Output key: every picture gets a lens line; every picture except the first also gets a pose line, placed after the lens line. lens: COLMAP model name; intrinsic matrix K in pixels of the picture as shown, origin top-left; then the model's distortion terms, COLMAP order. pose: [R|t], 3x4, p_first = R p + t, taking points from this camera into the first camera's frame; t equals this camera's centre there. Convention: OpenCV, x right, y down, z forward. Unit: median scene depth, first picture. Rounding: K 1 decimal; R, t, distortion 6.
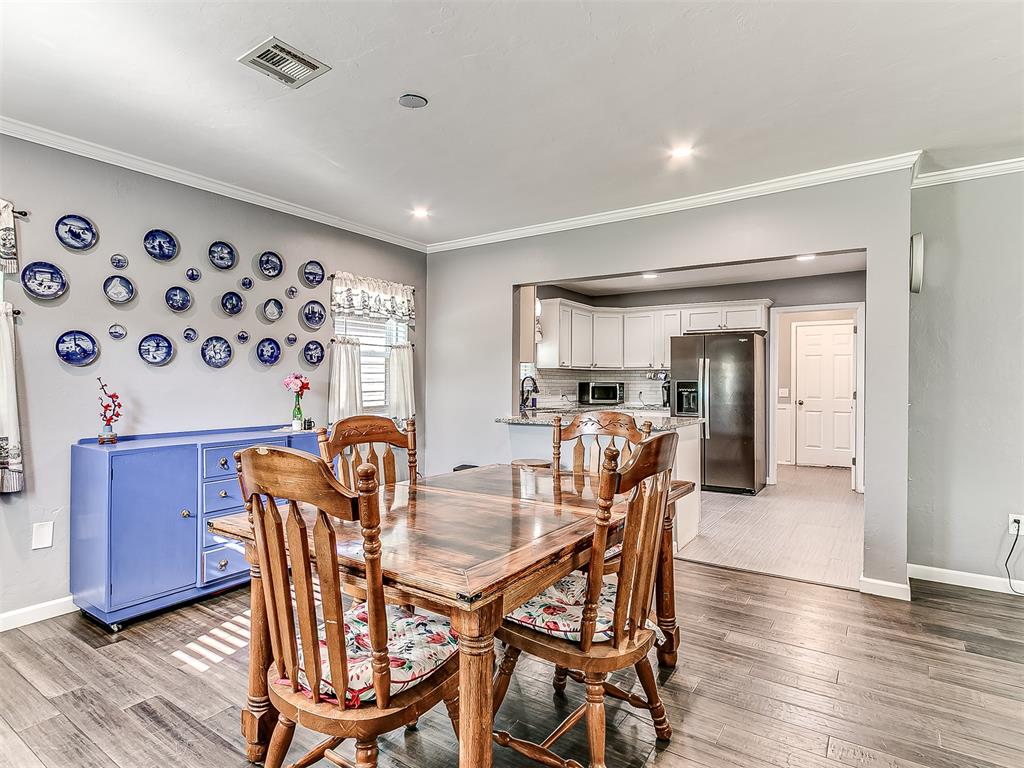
lens RADIAL K [[559.6, 0, 545.8], [0, 559.6, 379.5], [0, 0, 1]] dist [0.008078, -0.000330]
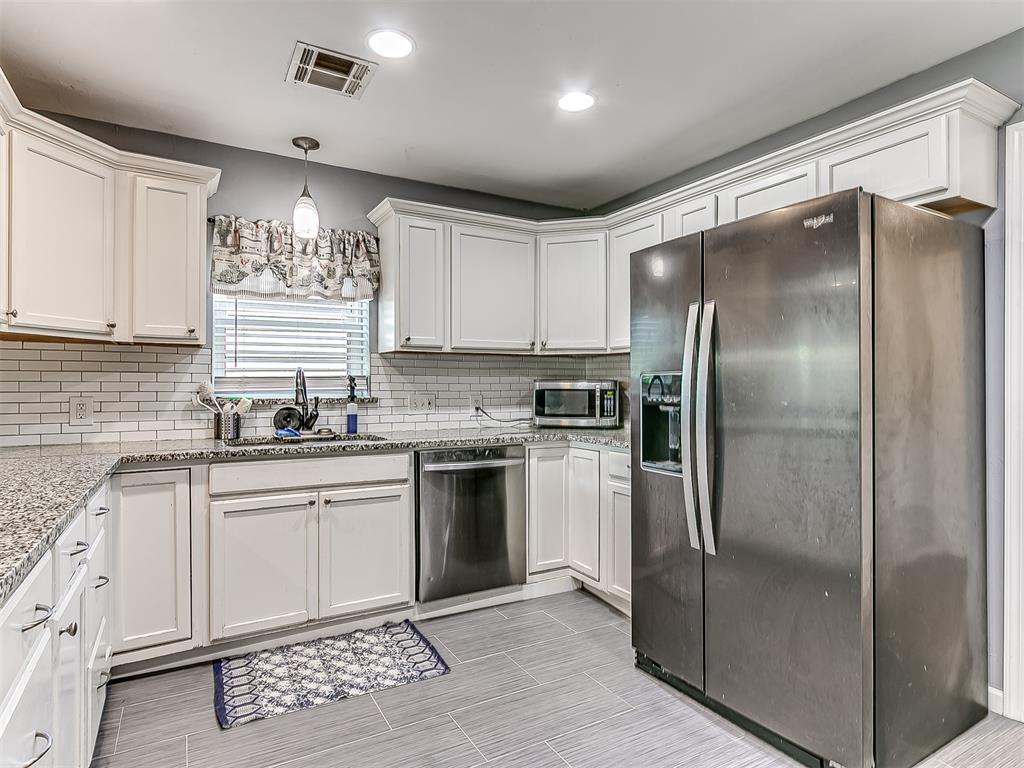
lens RADIAL K [[559.6, 0, 521.7], [0, 559.6, 389.6], [0, 0, 1]] dist [0.008078, -0.000330]
pose [[0.869126, -0.004386, -0.494571, 0.666577], [0.008077, 0.999953, 0.005326, 0.019518], [0.494525, -0.008624, 0.869121, 1.253304]]
